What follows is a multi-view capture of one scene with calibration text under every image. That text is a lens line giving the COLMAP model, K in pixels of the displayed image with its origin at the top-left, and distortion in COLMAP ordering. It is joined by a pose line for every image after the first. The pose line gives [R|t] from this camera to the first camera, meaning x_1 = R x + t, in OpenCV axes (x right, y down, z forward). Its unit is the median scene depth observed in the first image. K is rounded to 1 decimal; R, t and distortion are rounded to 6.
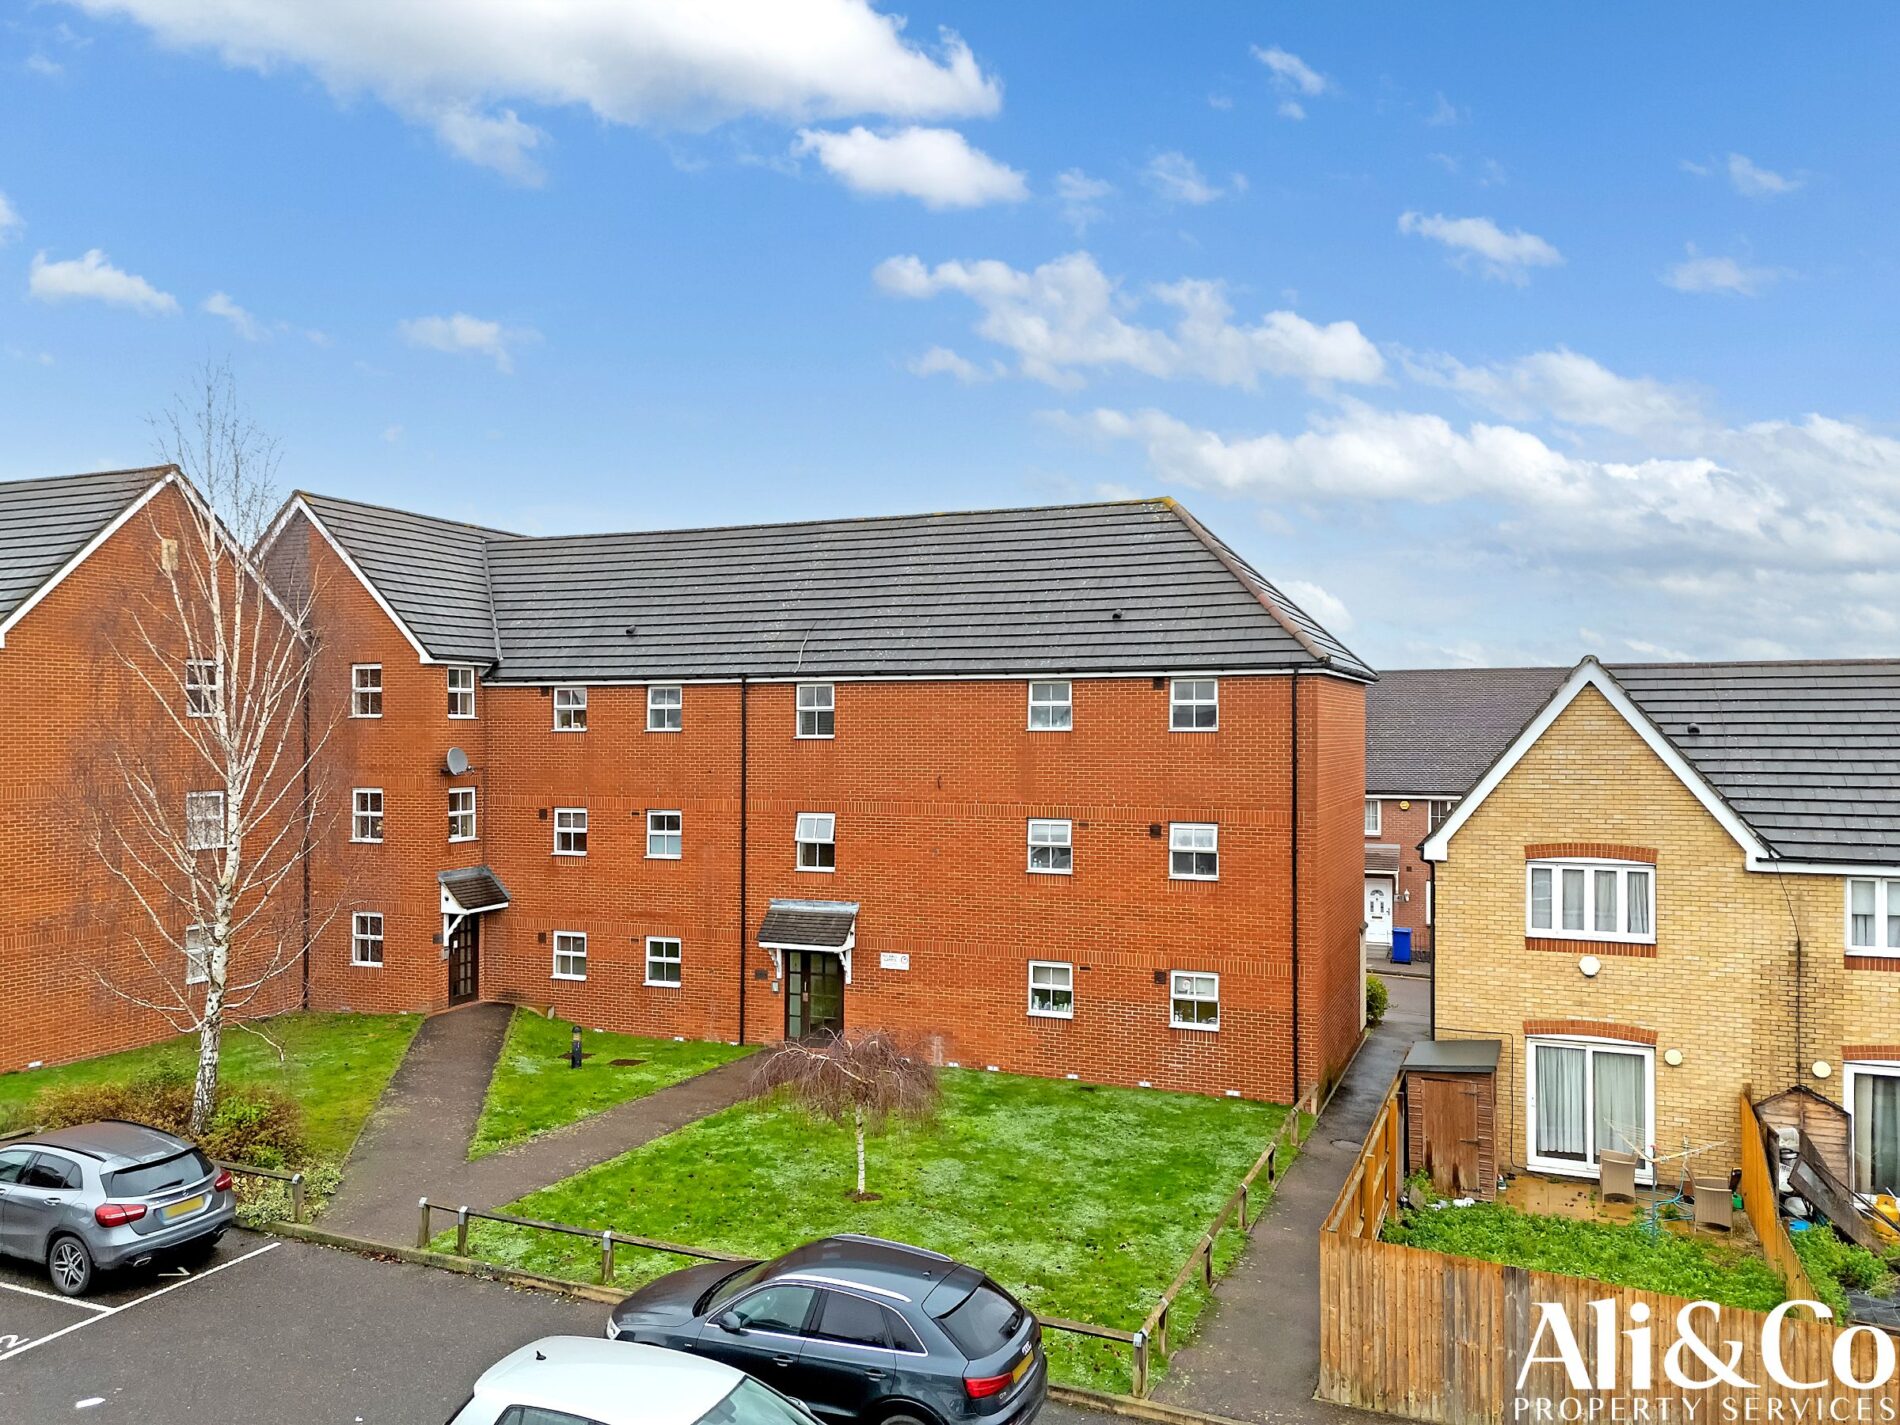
lens RADIAL K [[1462.1, 0, 950.0], [0, 1462.1, 712.5], [0, 0, 1]] dist [0.104038, -0.121429]
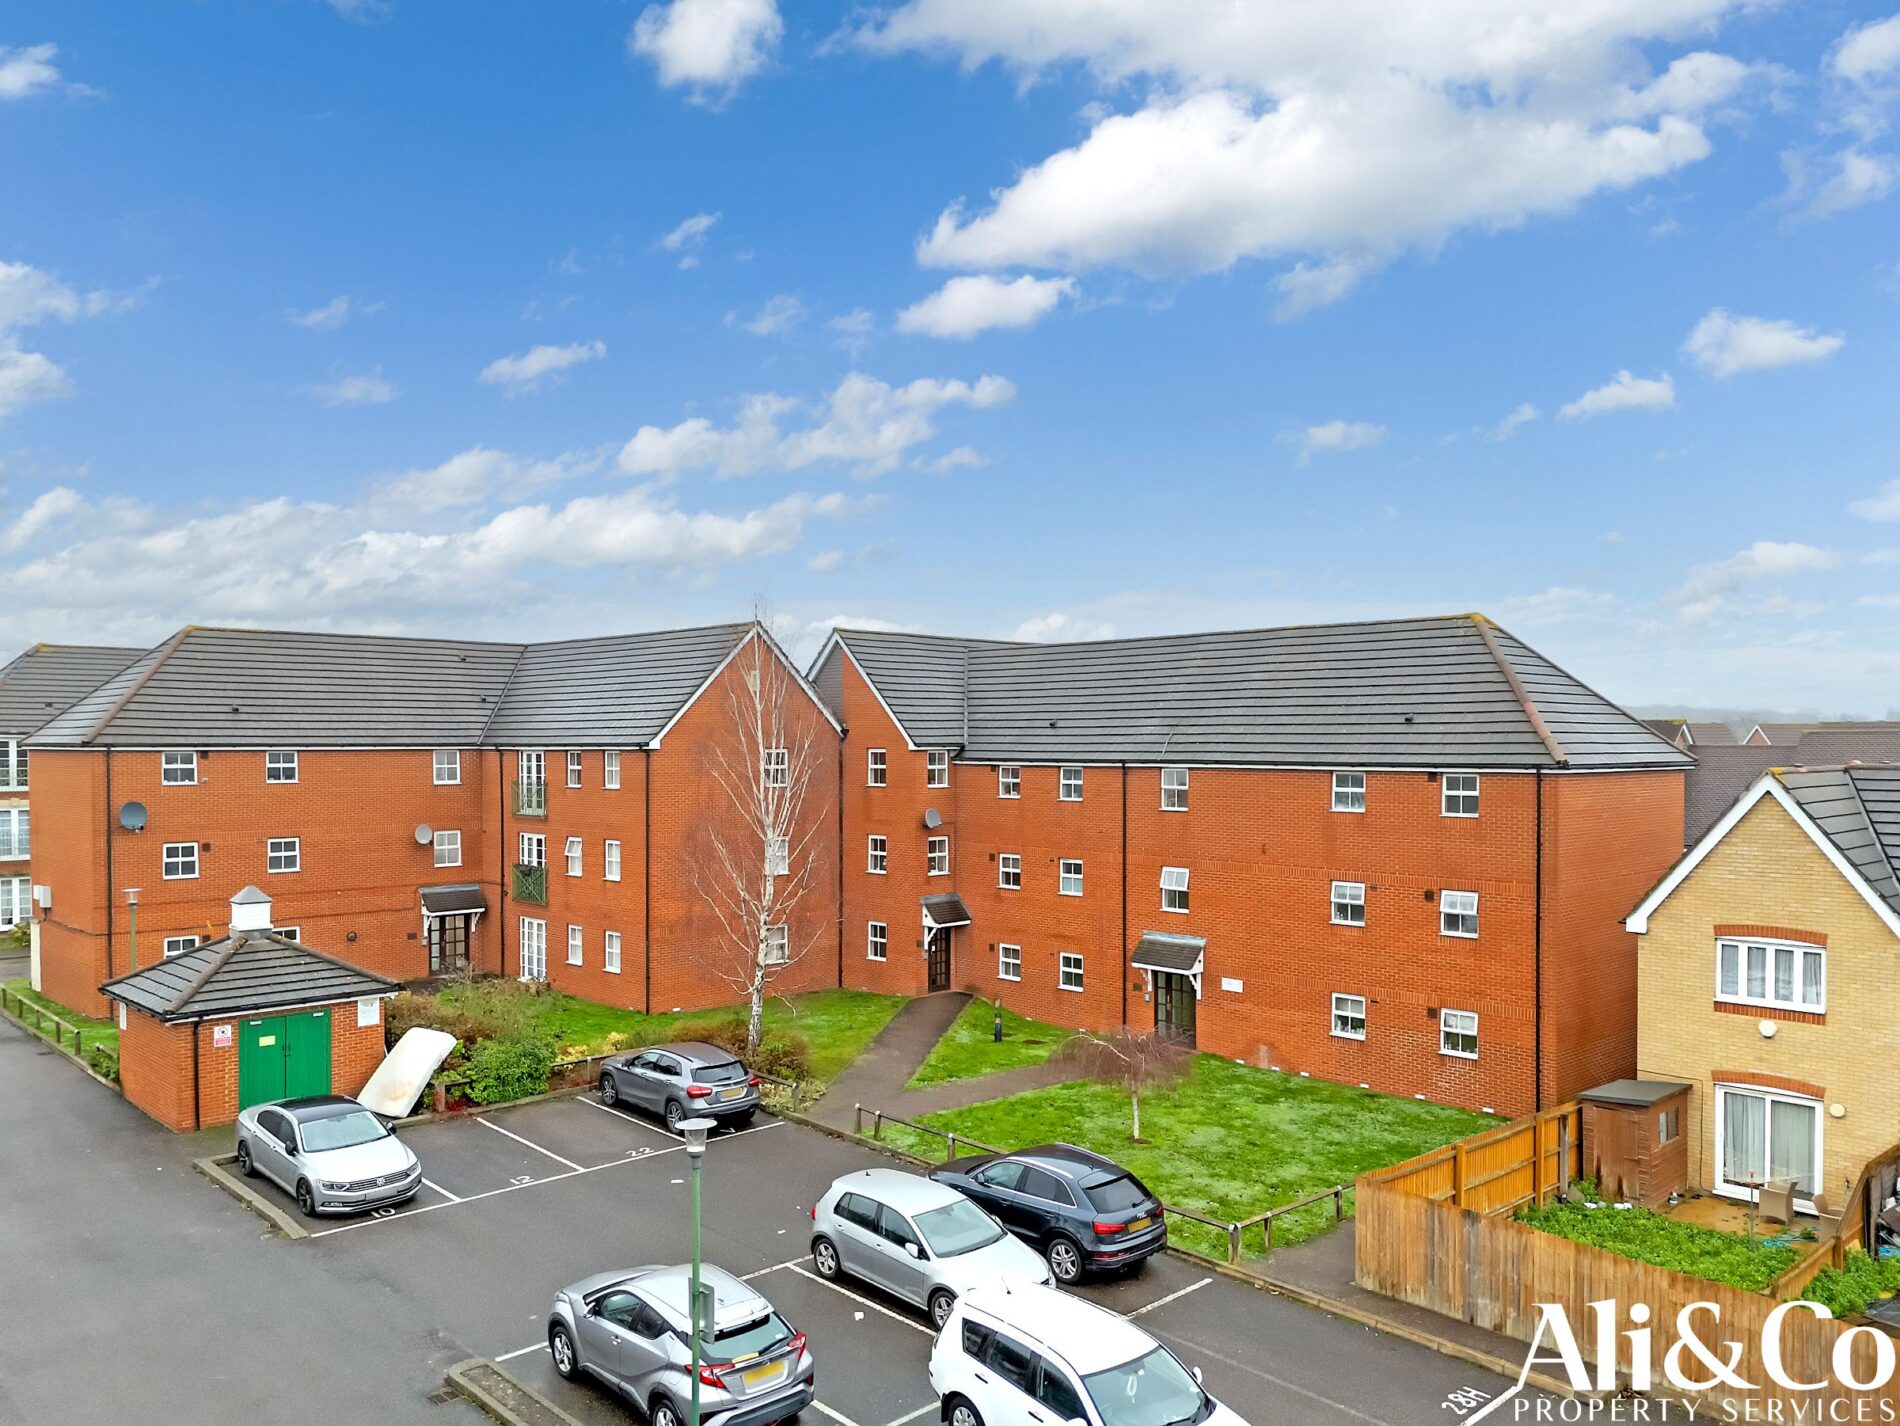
lens RADIAL K [[1462.1, 0, 950.0], [0, 1462.1, 713.0], [0, 0, 1]] dist [0.104038, -0.121429]
pose [[0.922674, -0.002592, -0.385572, 0.258764], [-0.000006, 0.999977, -0.006739, -0.068570], [0.385581, 0.006220, 0.922653, -0.331862]]
